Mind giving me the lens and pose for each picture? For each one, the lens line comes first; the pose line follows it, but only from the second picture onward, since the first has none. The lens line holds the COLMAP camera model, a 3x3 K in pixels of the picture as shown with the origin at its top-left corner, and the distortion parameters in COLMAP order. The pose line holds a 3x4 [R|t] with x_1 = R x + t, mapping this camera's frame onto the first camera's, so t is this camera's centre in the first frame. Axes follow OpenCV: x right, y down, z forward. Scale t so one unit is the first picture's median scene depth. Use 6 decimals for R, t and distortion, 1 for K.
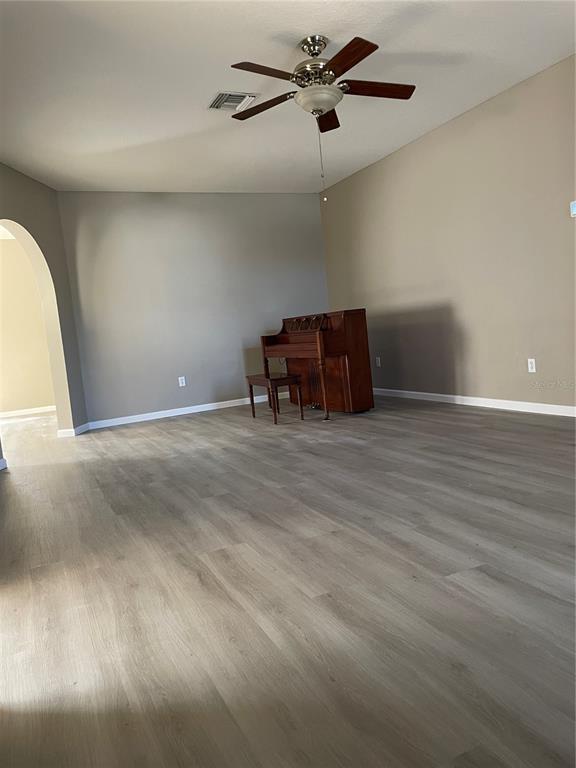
lens RADIAL K [[576.5, 0, 287.2], [0, 576.5, 377.6], [0, 0, 1]] dist [0.054726, -0.035081]
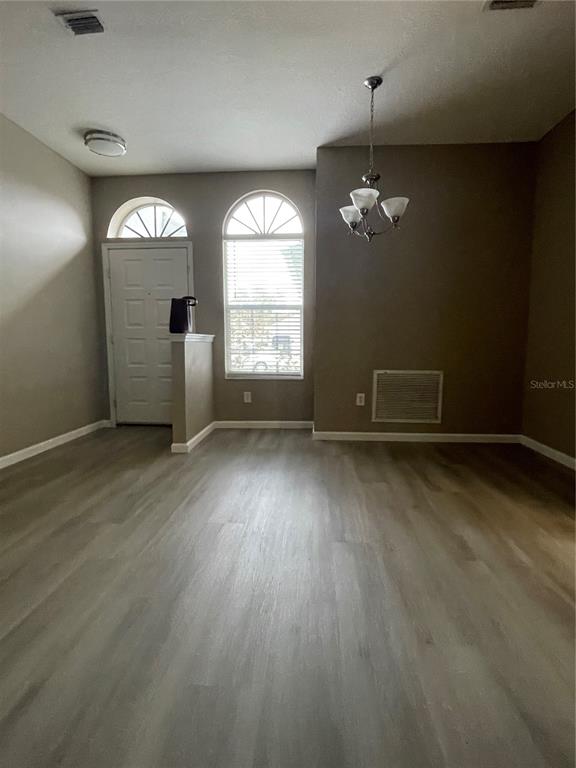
lens RADIAL K [[392.0, 0, 289.4], [0, 392.0, 383.6], [0, 0, 1]] dist [0.000682, -0.005138]
pose [[-0.874819, 0.052953, 0.481548, -0.014343], [0.130495, 0.983025, 0.128970, -0.113462], [-0.466544, 0.175665, -0.866879, 1.277503]]
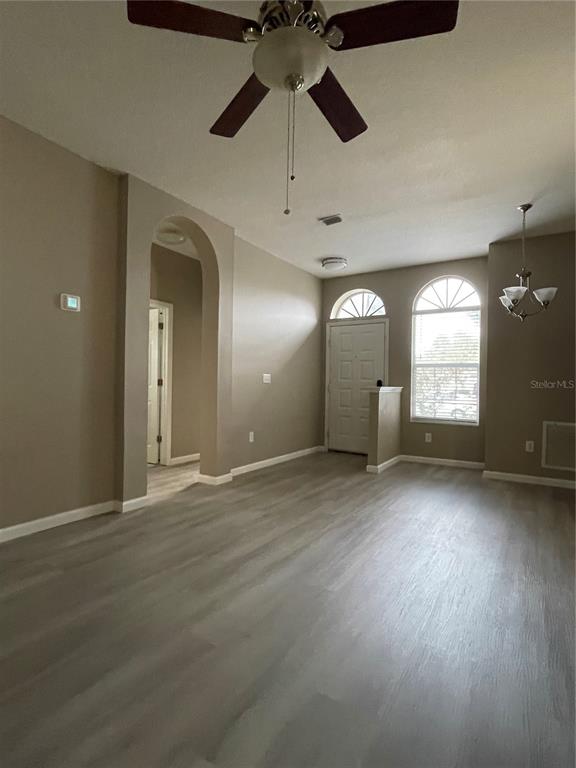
lens RADIAL K [[392.0, 0, 290.0], [0, 392.0, 384.7], [0, 0, 1]] dist [0.000682, -0.005138]
pose [[-0.550285, 0.093749, 0.829697, -0.344935], [0.109236, 0.993220, -0.039777, -0.135348], [-0.827801, 0.068744, -0.556794, 1.611498]]
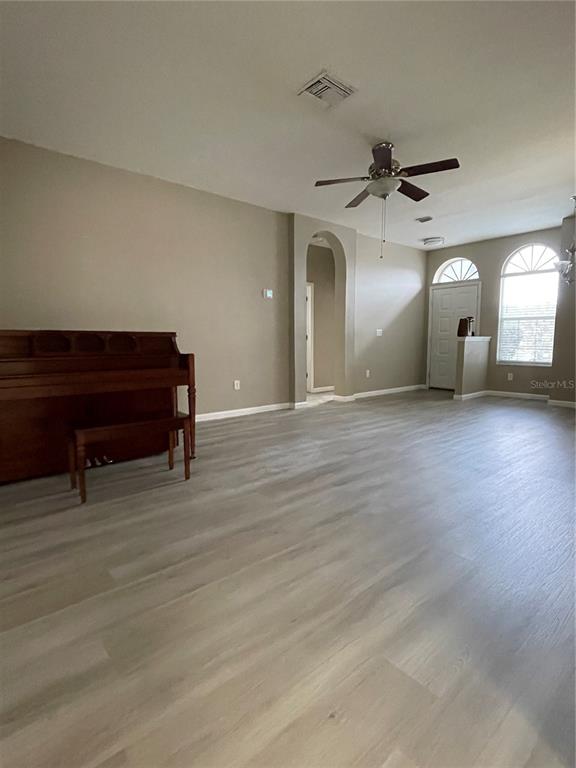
lens RADIAL K [[392.0, 0, 290.8], [0, 392.0, 384.1], [0, 0, 1]] dist [0.000682, -0.005138]
pose [[-0.278543, -0.003891, 0.960416, -1.020087], [0.110761, 0.993190, 0.036147, -0.075820], [-0.954016, 0.116445, -0.276215, 1.954995]]
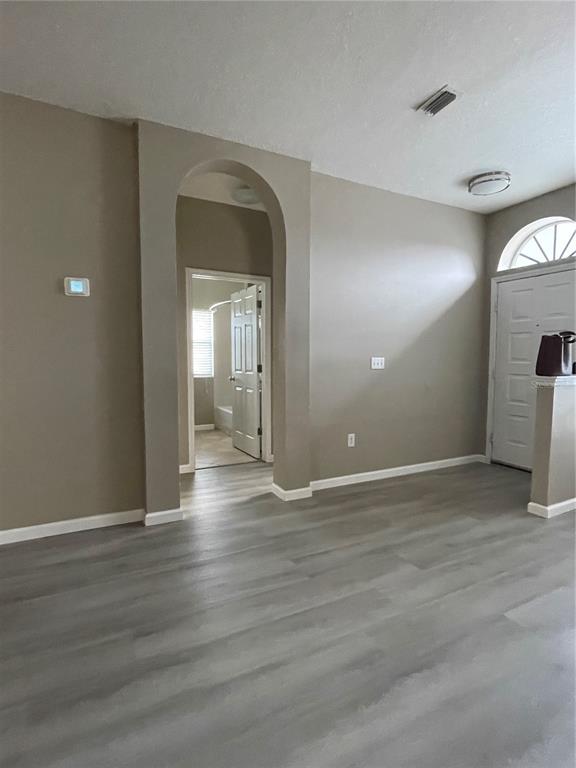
lens RADIAL K [[392.0, 0, 287.7], [0, 392.0, 383.5], [0, 0, 1]] dist [0.000682, -0.005138]
pose [[-0.046074, 0.038861, 0.998182, -0.128068], [0.085262, 0.995750, -0.034831, -0.154920], [-0.995293, 0.083502, -0.049191, 1.103350]]
